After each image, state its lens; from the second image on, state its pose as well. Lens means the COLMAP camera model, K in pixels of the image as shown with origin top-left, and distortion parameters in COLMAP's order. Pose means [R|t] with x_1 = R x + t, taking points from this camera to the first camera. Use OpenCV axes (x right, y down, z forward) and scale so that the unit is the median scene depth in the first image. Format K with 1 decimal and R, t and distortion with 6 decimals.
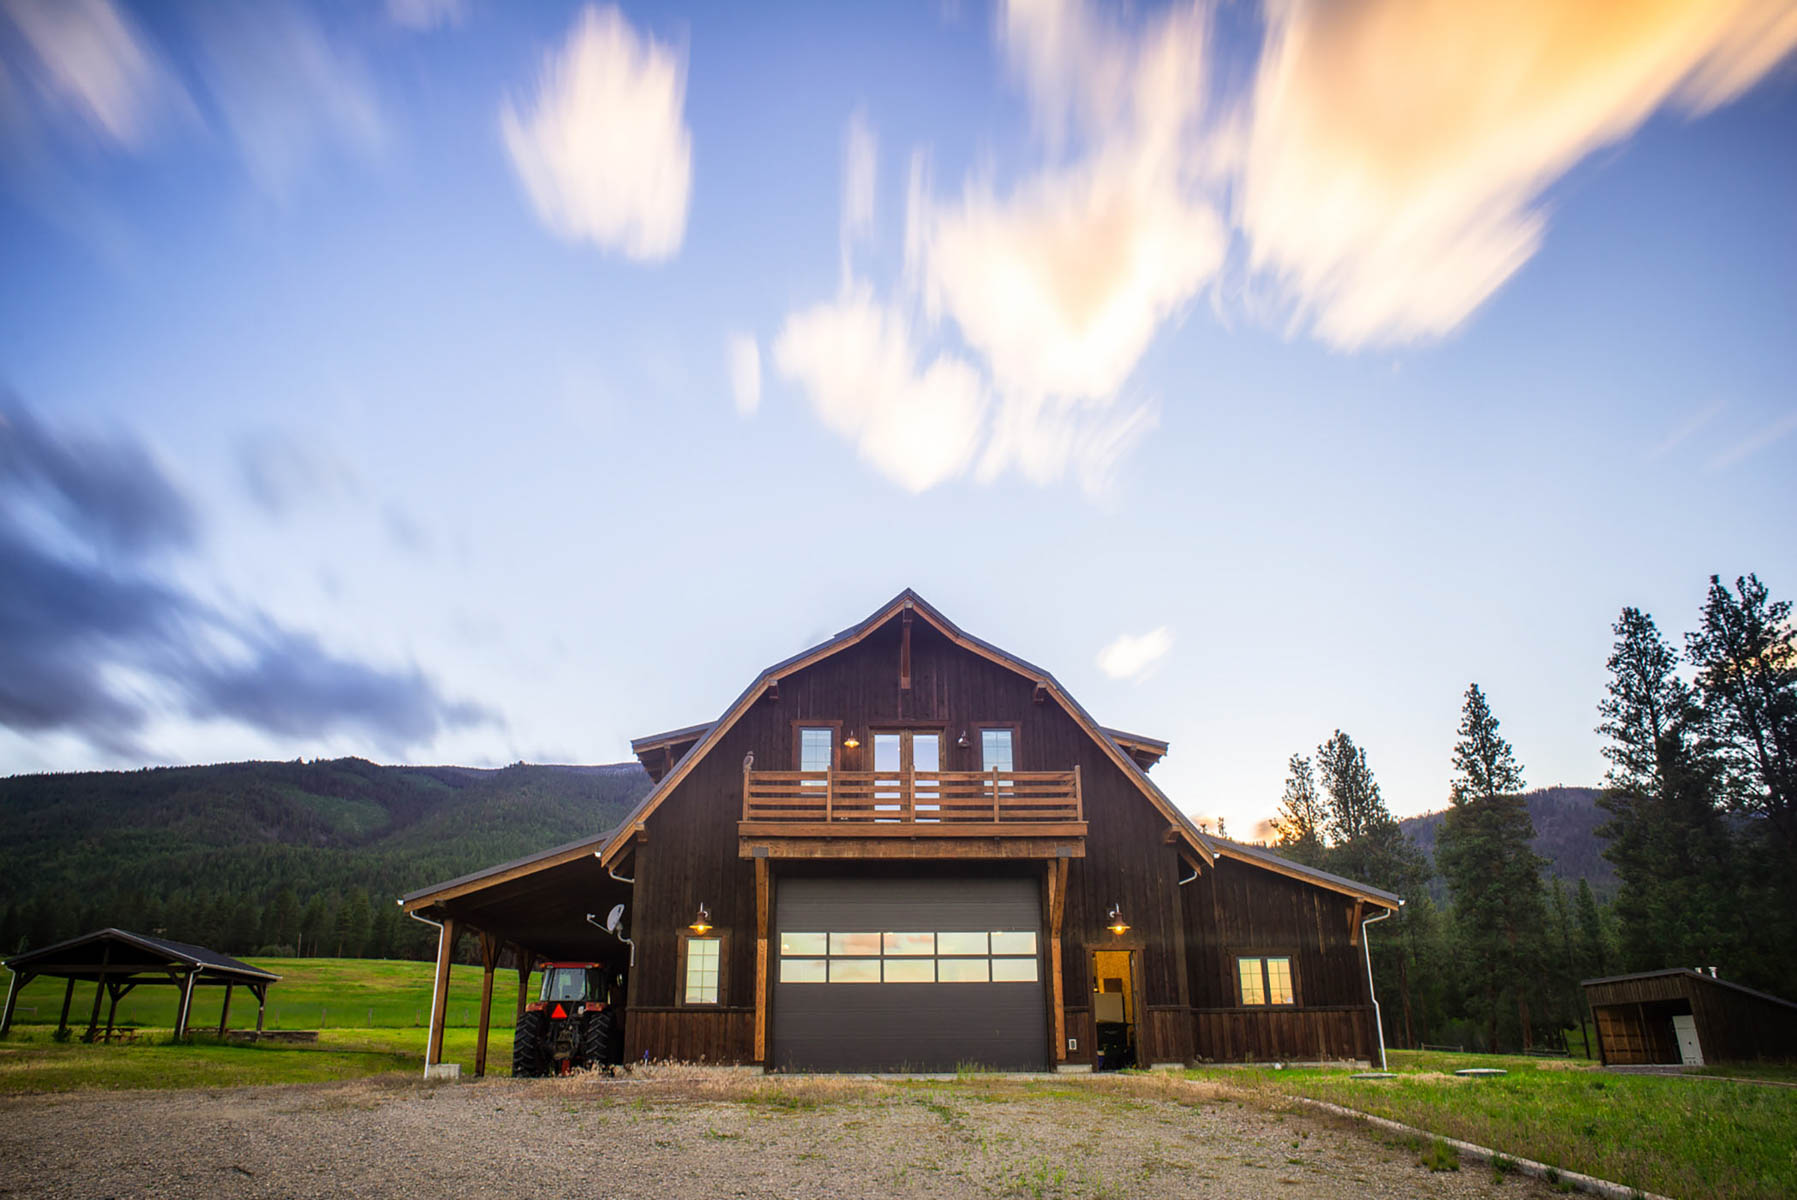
lens RADIAL K [[1266.0, 0, 898.5], [0, 1266.0, 600.0], [0, 0, 1]] dist [-0.092338, 0.087635]
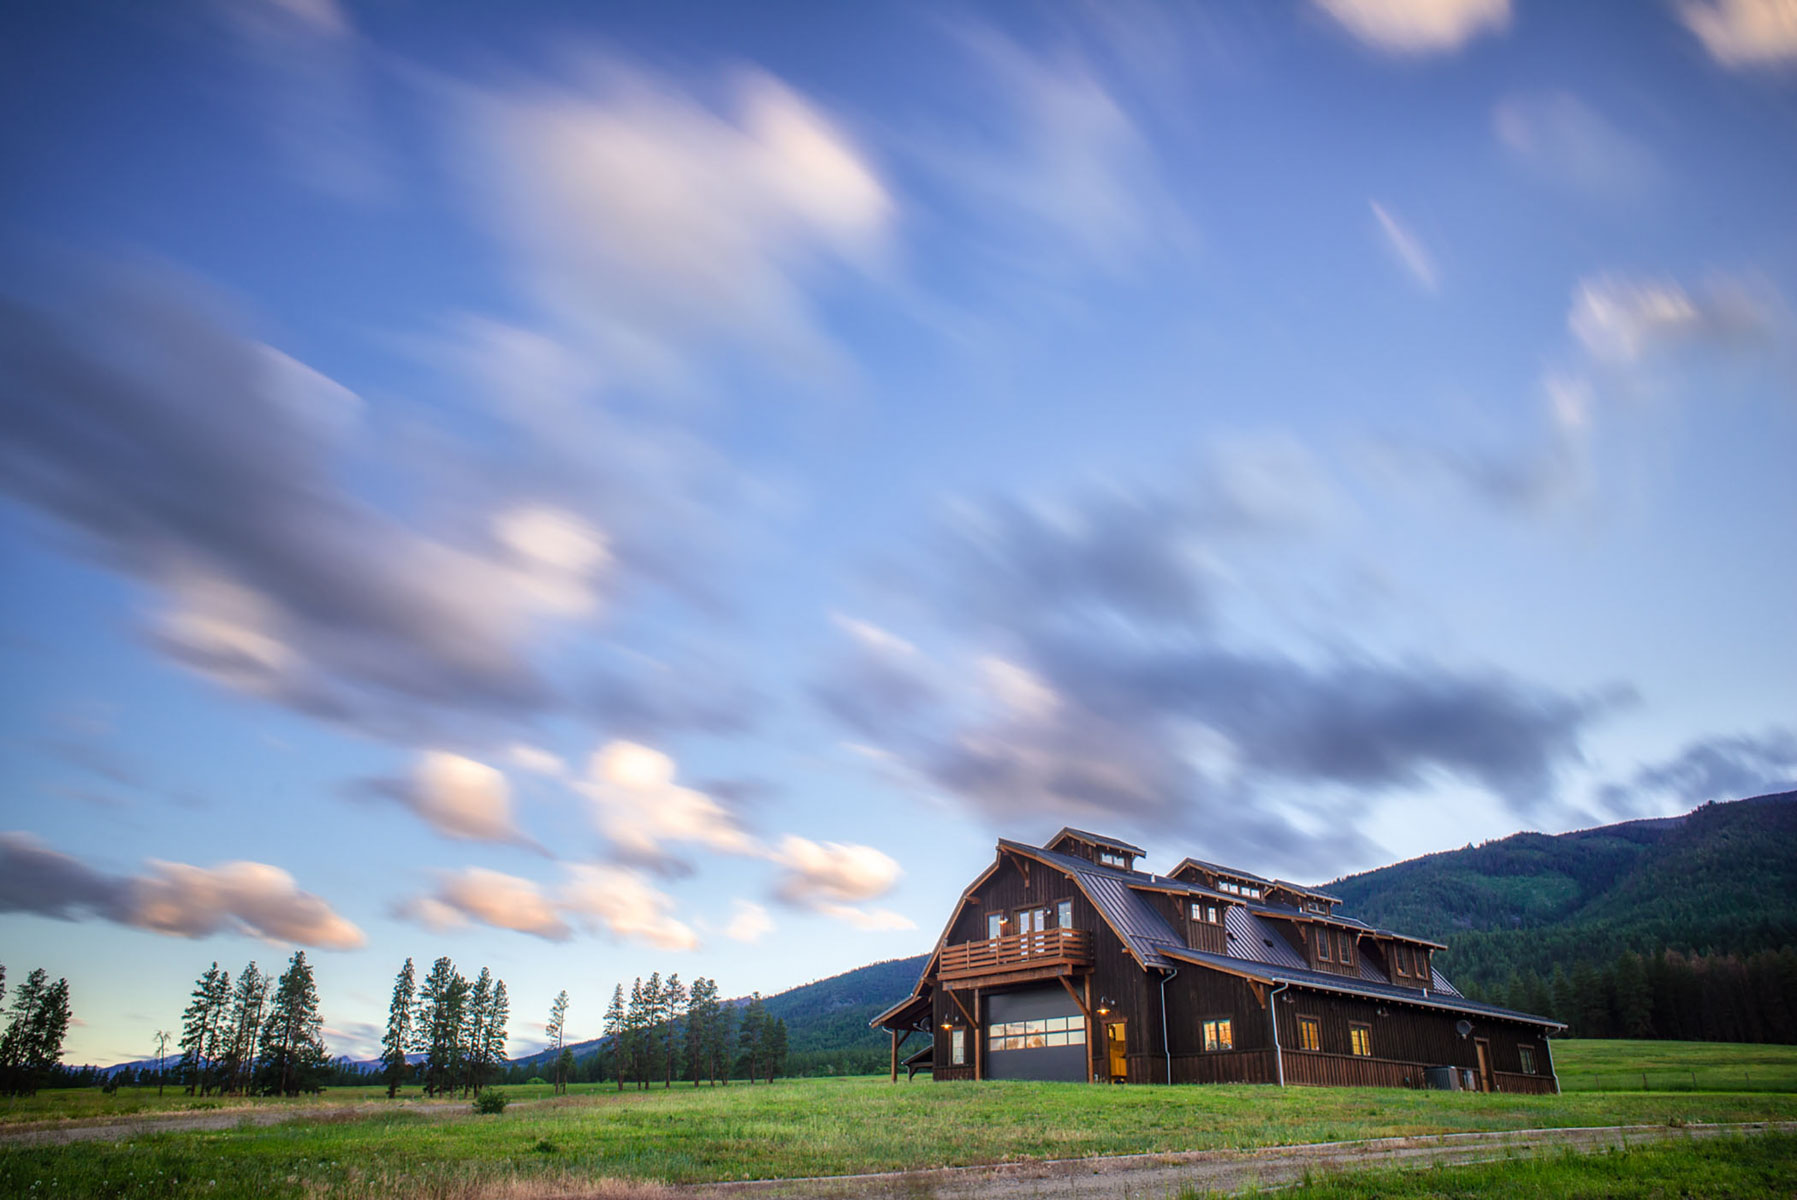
lens RADIAL K [[1266.0, 0, 898.5], [0, 1266.0, 600.0], [0, 0, 1]] dist [-0.092338, 0.087635]
pose [[0.621919, -0.308090, -0.719929, 1.354393], [0.261878, 0.948248, -0.179572, -0.045941], [0.737995, -0.076854, 0.670415, -0.337566]]
